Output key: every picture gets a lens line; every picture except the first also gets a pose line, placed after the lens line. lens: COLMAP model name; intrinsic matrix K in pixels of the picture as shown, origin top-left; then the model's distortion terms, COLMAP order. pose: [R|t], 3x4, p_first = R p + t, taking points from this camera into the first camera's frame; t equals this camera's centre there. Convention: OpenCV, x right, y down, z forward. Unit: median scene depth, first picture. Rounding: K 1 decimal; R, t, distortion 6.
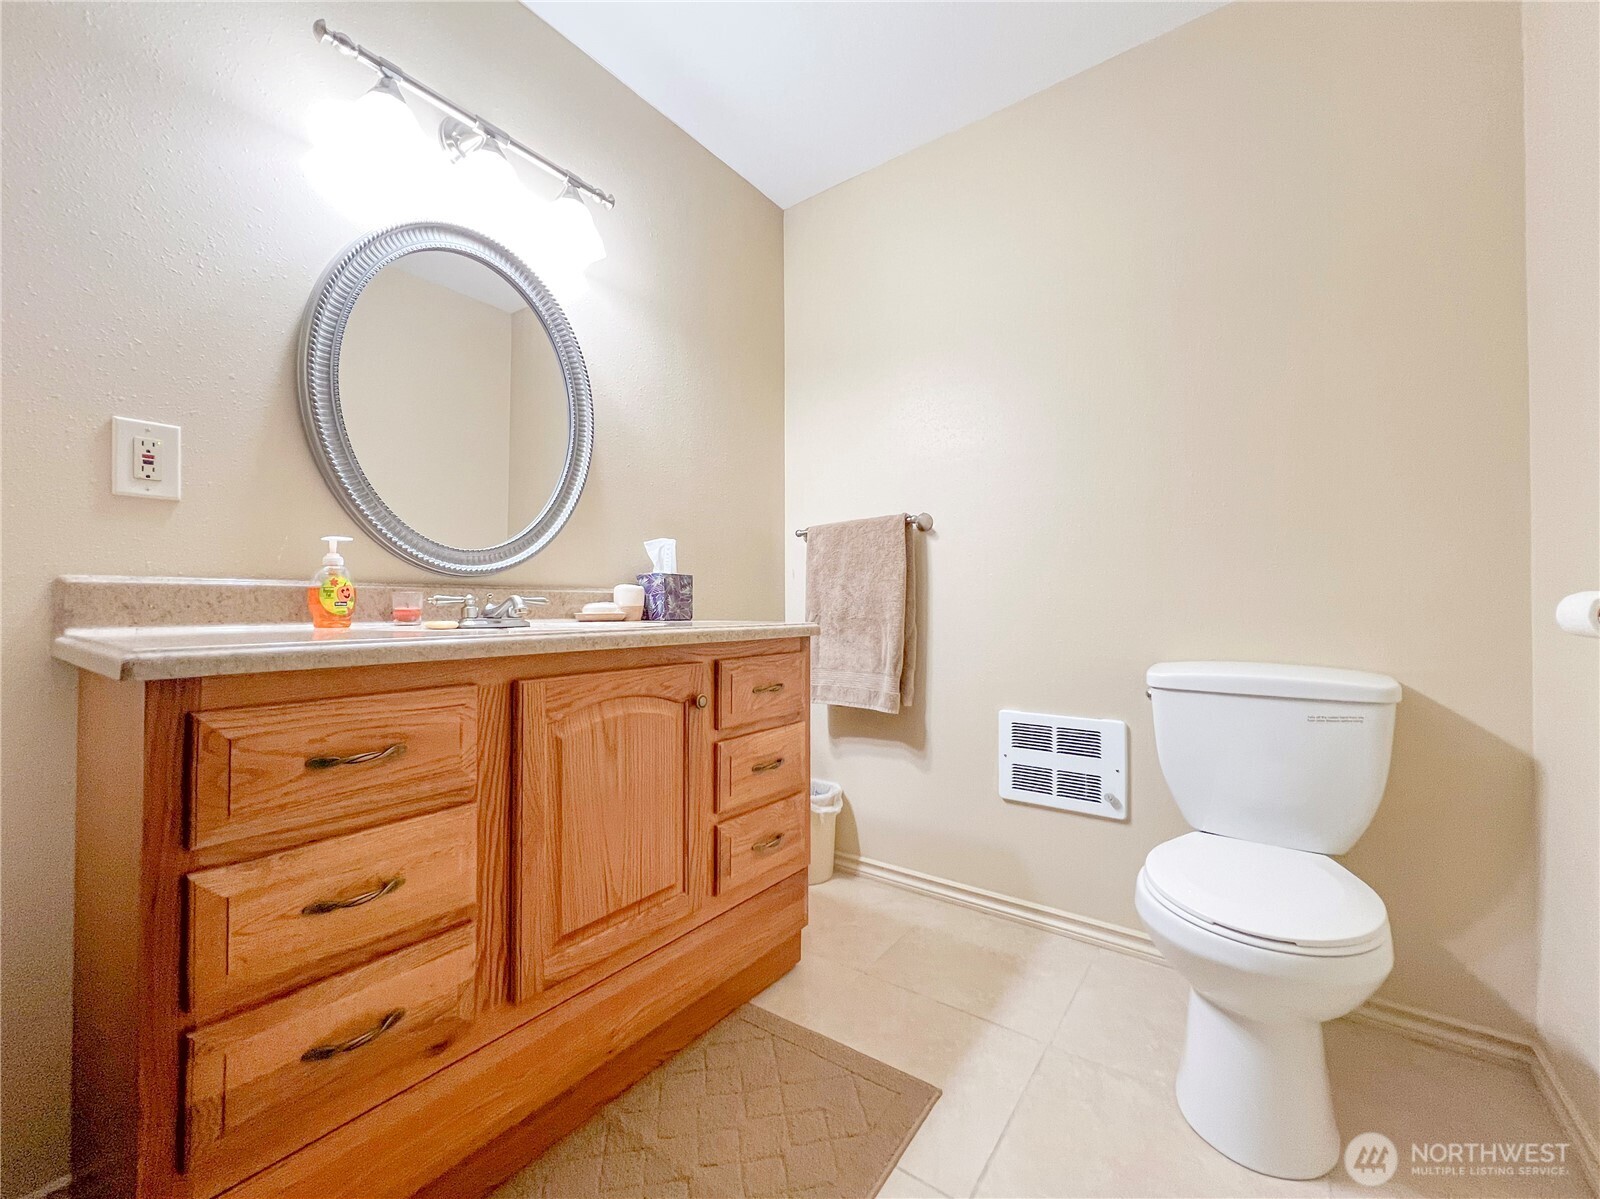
lens RADIAL K [[648.8, 0, 805.4], [0, 648.8, 600.2], [0, 0, 1]] dist [-0.003673, 0.001227]
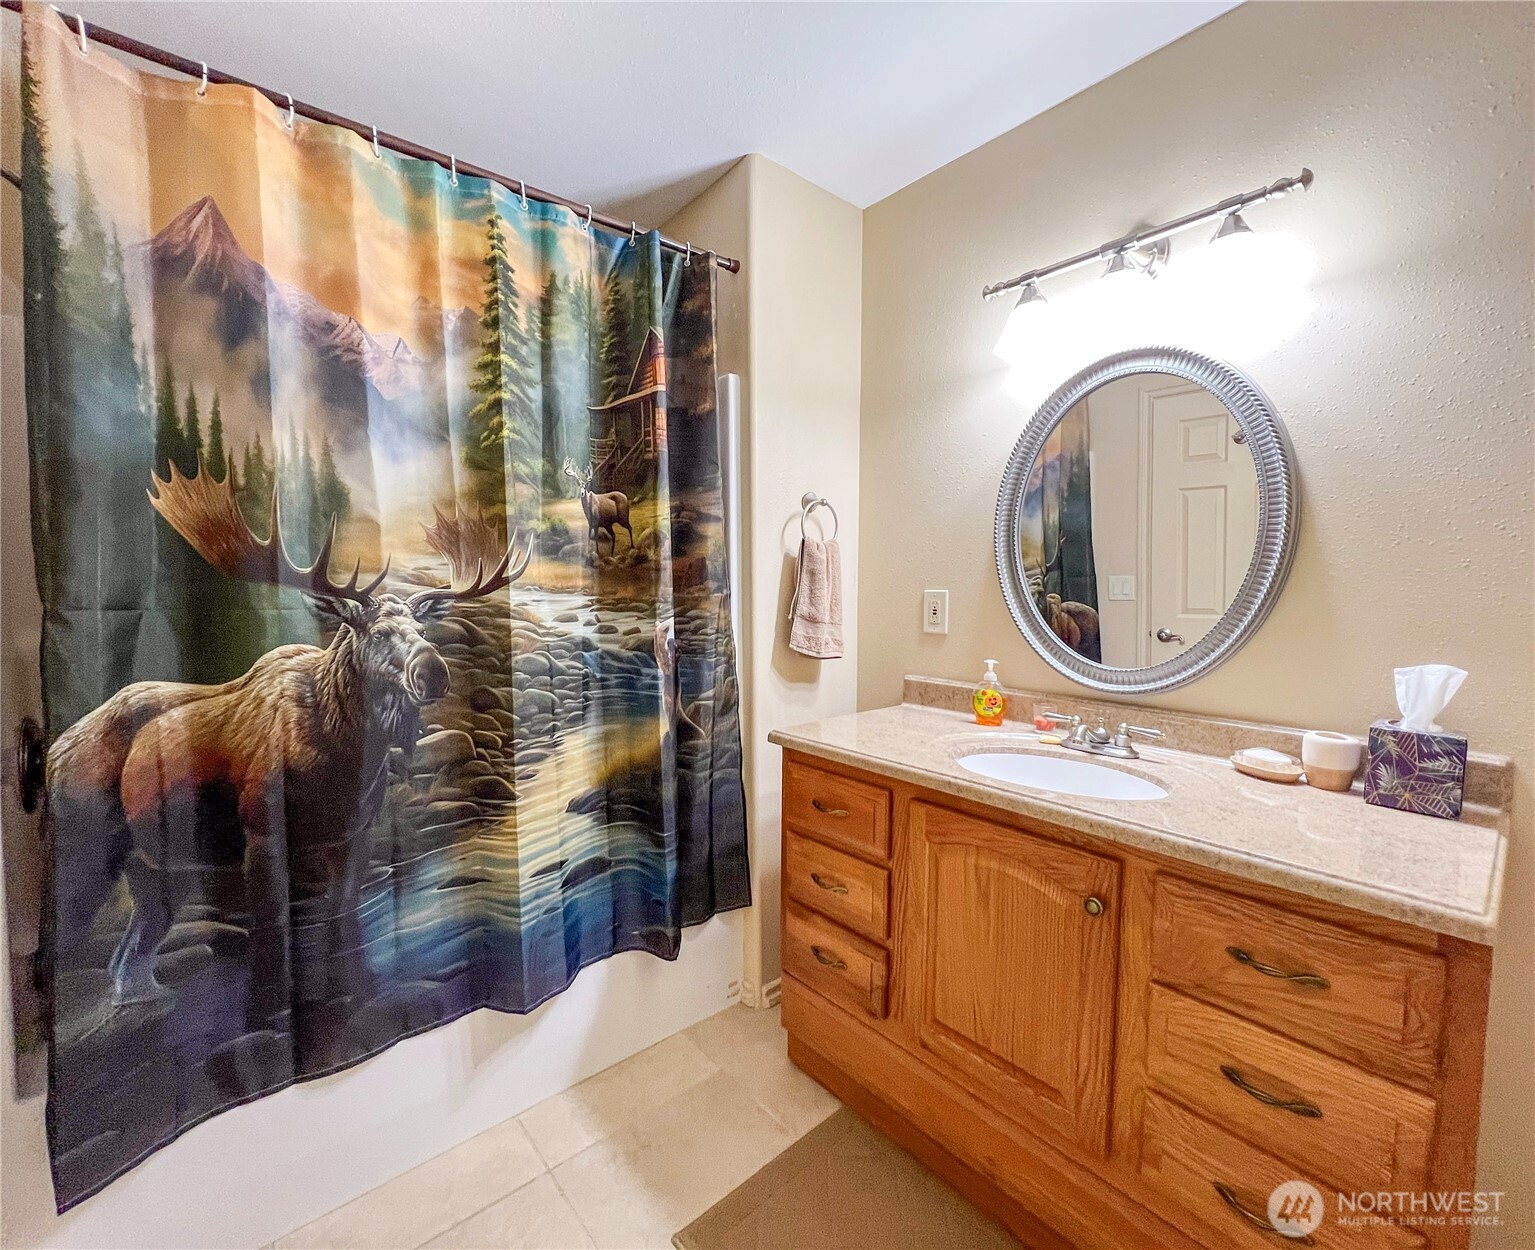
lens RADIAL K [[674.8, 0, 769.3], [0, 674.8, 626.1], [0, 0, 1]] dist [0.001054, 0.000005]
pose [[-0.230837, 0.064614, -0.970845, 0.784371], [0.002645, 0.997831, 0.065781, -0.267996], [0.972989, 0.012617, -0.230507, 0.872442]]
